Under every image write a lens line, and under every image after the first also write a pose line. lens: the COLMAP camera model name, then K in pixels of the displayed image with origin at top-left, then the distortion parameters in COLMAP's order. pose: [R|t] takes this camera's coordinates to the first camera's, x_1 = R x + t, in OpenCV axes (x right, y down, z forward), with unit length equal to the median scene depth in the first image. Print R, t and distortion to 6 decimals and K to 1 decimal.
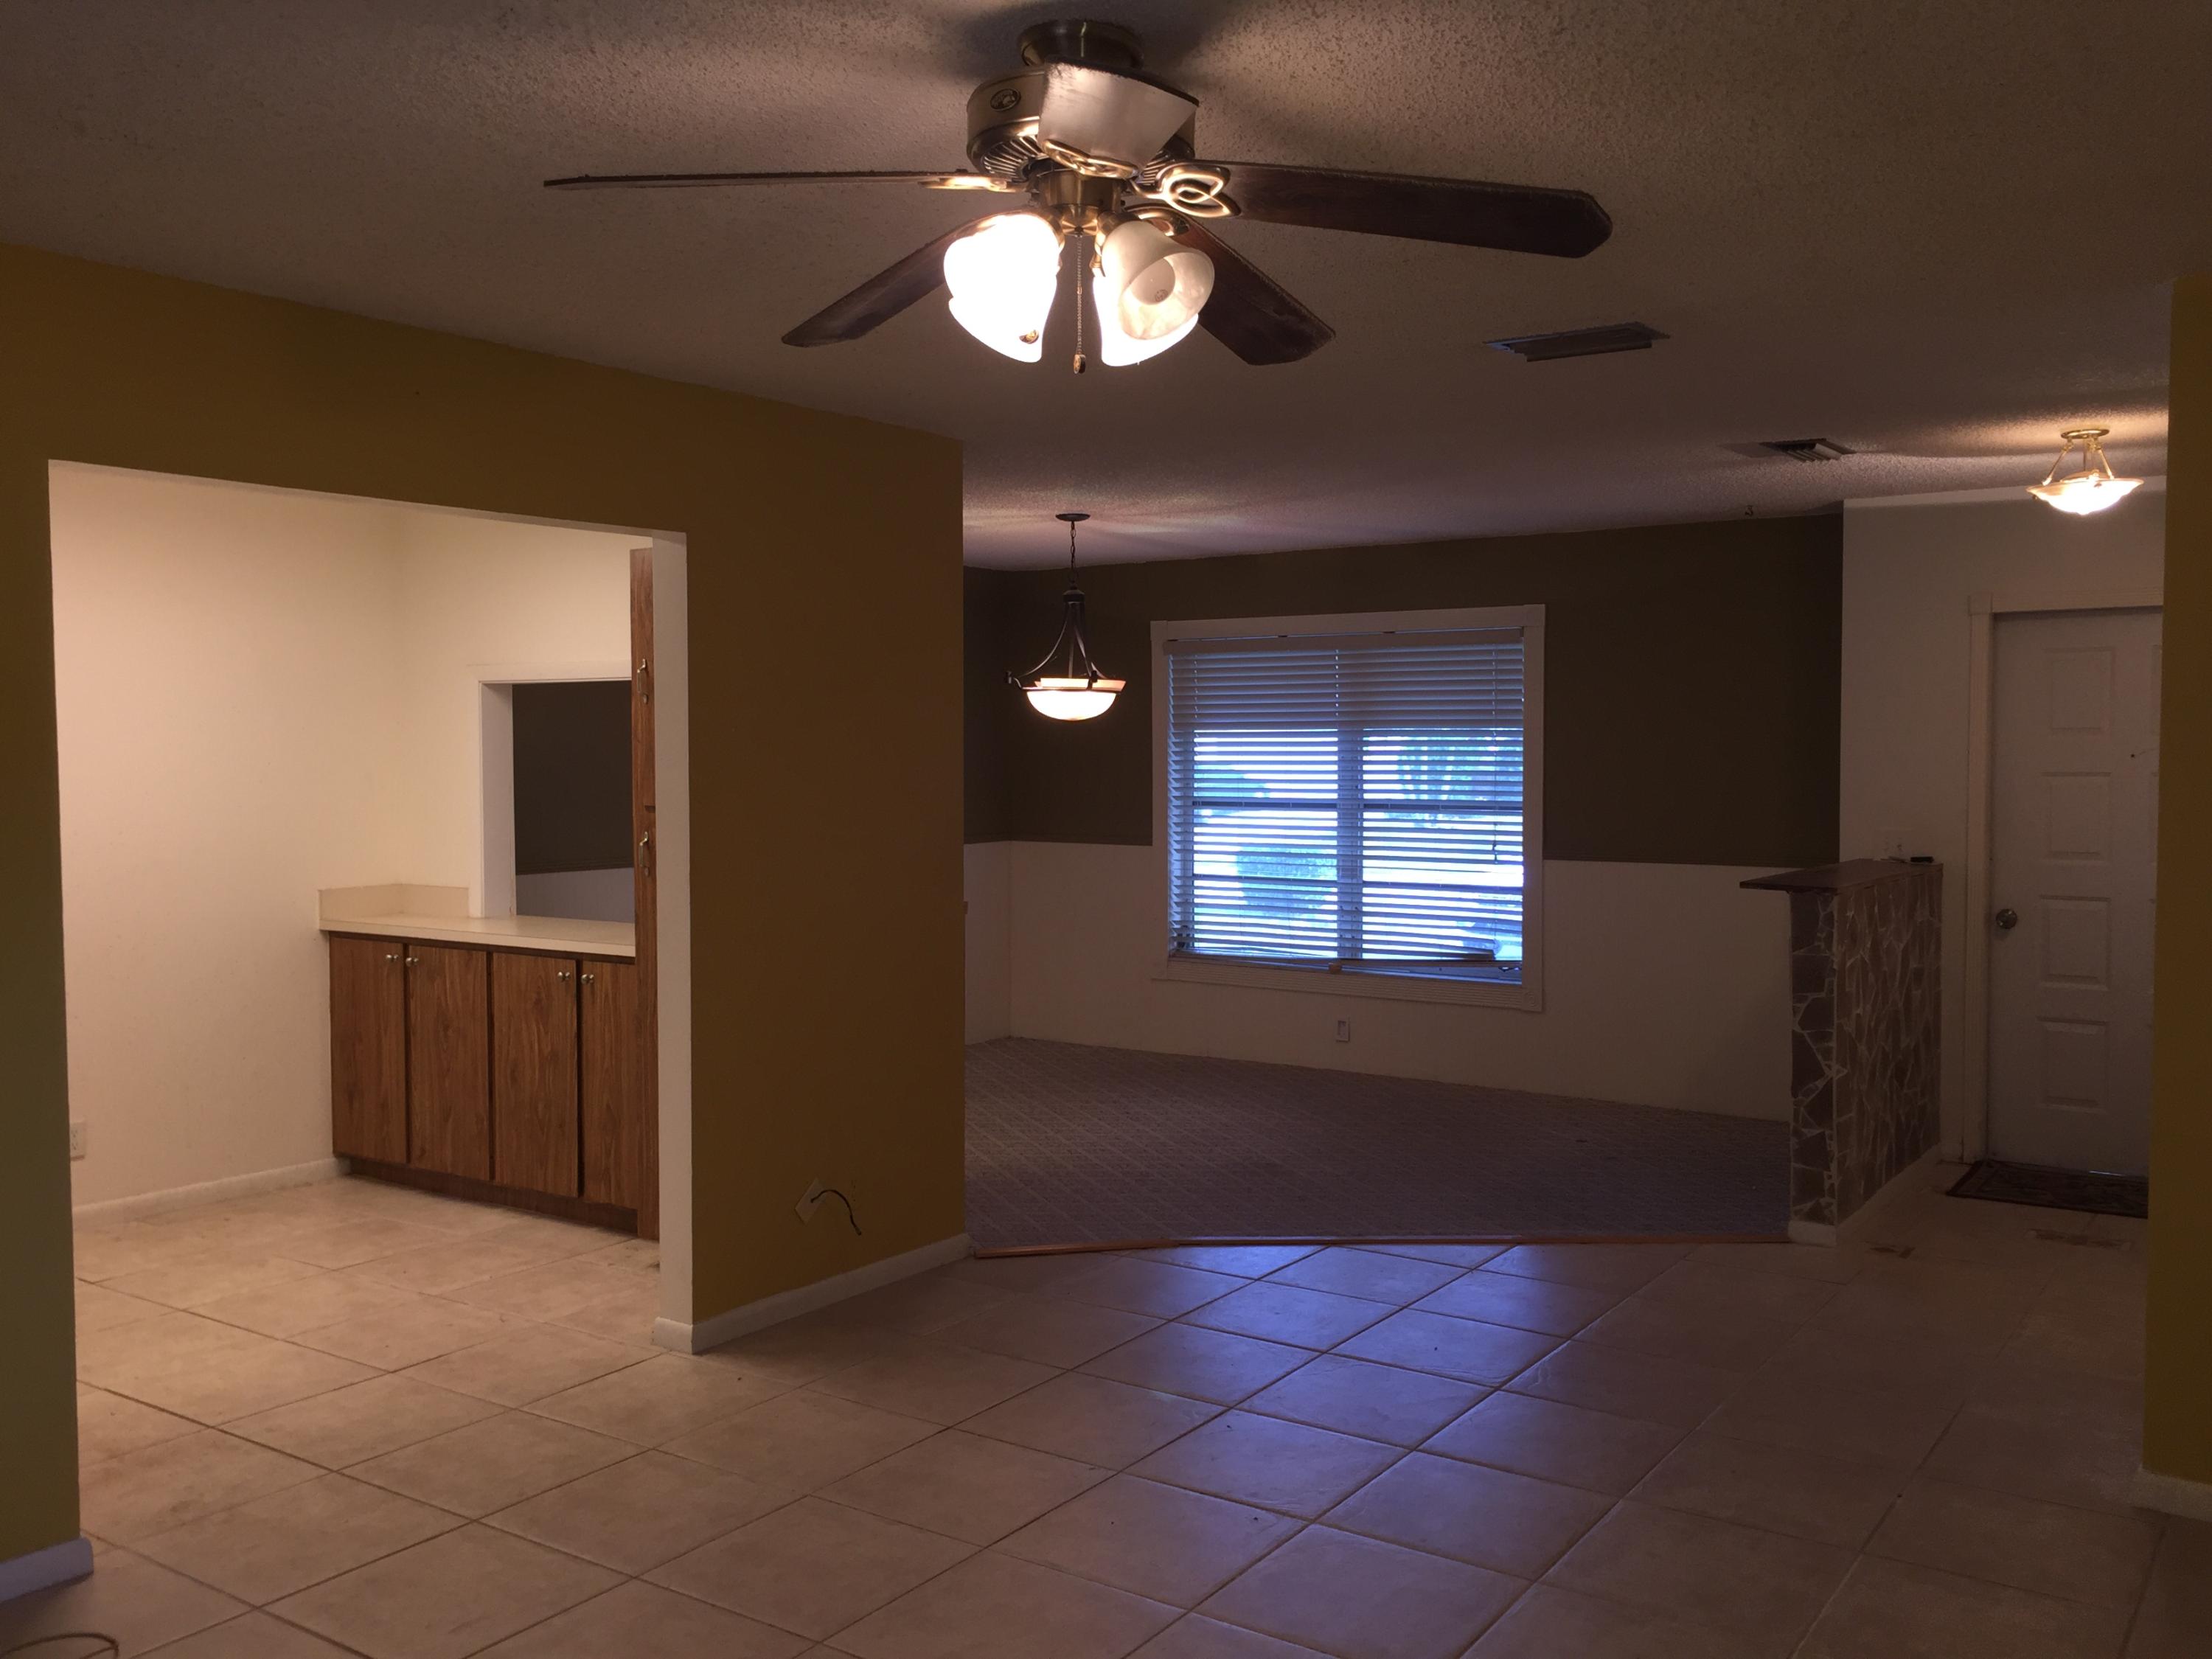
lens RADIAL K [[1876.3, 0, 1113.2], [0, 1876.3, 827.3], [0, 0, 1]] dist [0.079168, -0.127377]
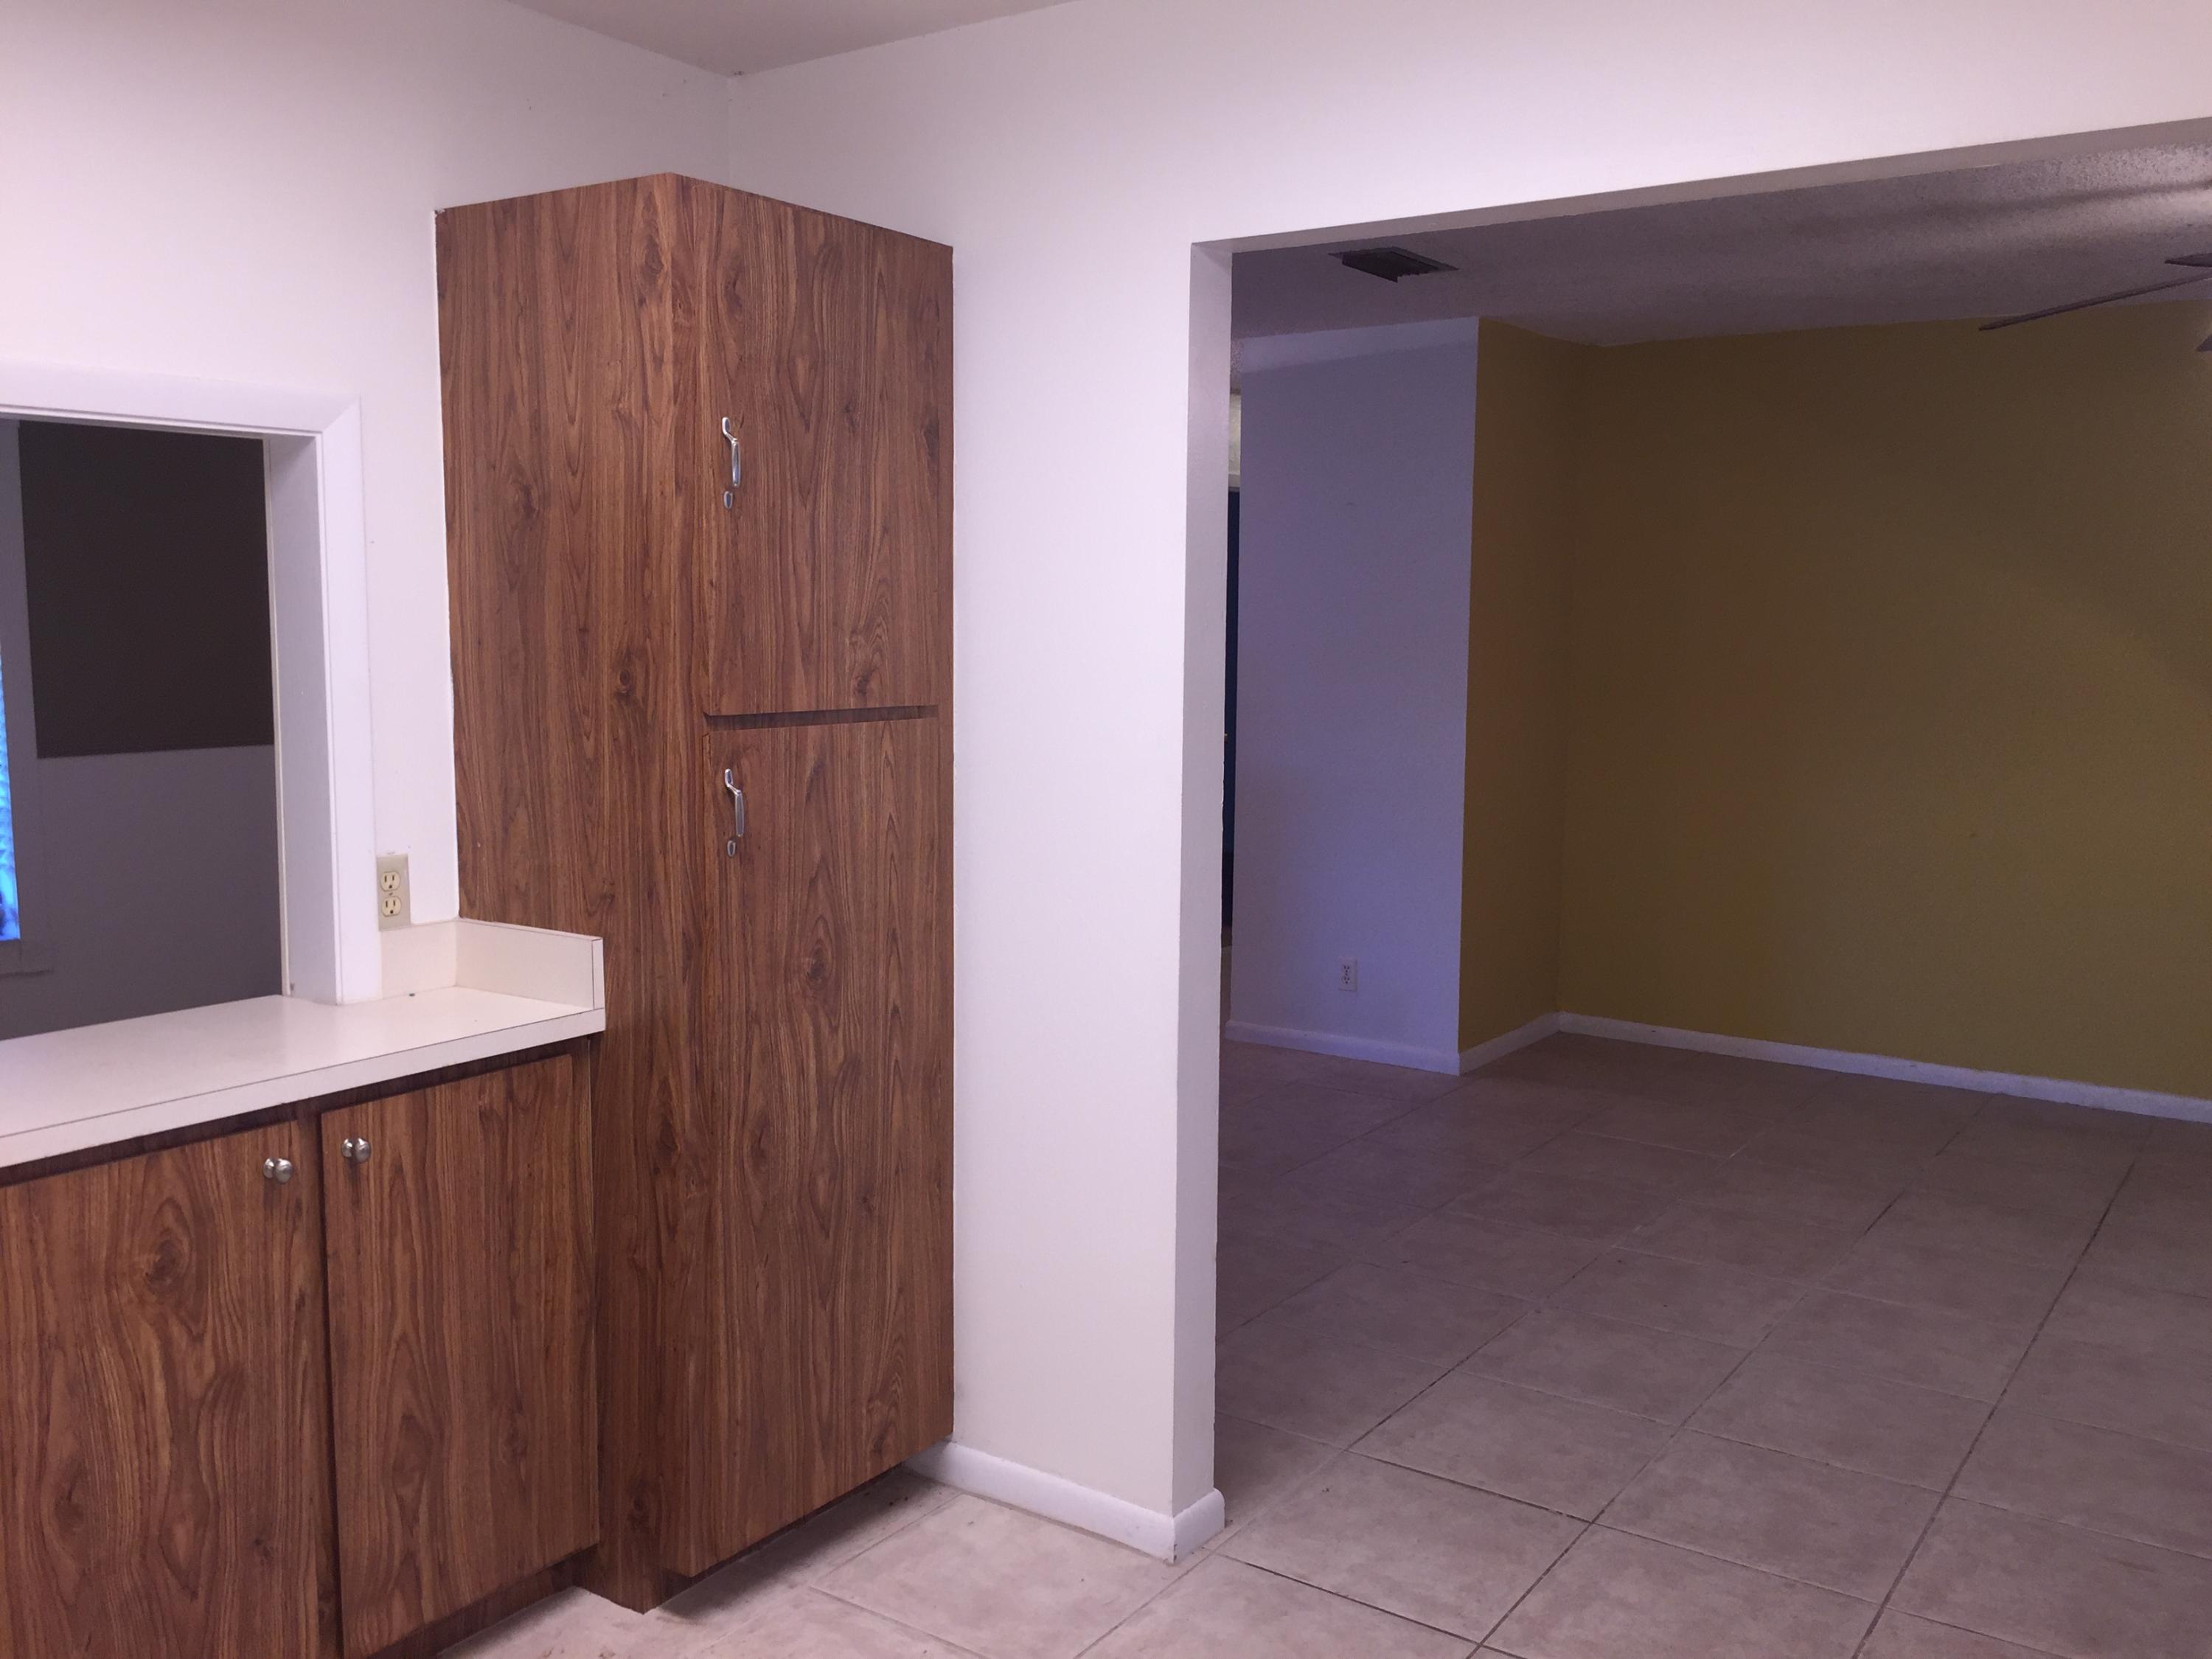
lens RADIAL K [[1881.9, 0, 1104.6], [0, 1881.9, 821.4], [0, 0, 1]] dist [0.069094, -0.106589]
pose [[0.012301, -0.108614, 0.994008, -0.539654], [0.038110, 0.993412, 0.108077, -0.024448], [-0.999198, 0.036553, 0.016359, 0.646758]]
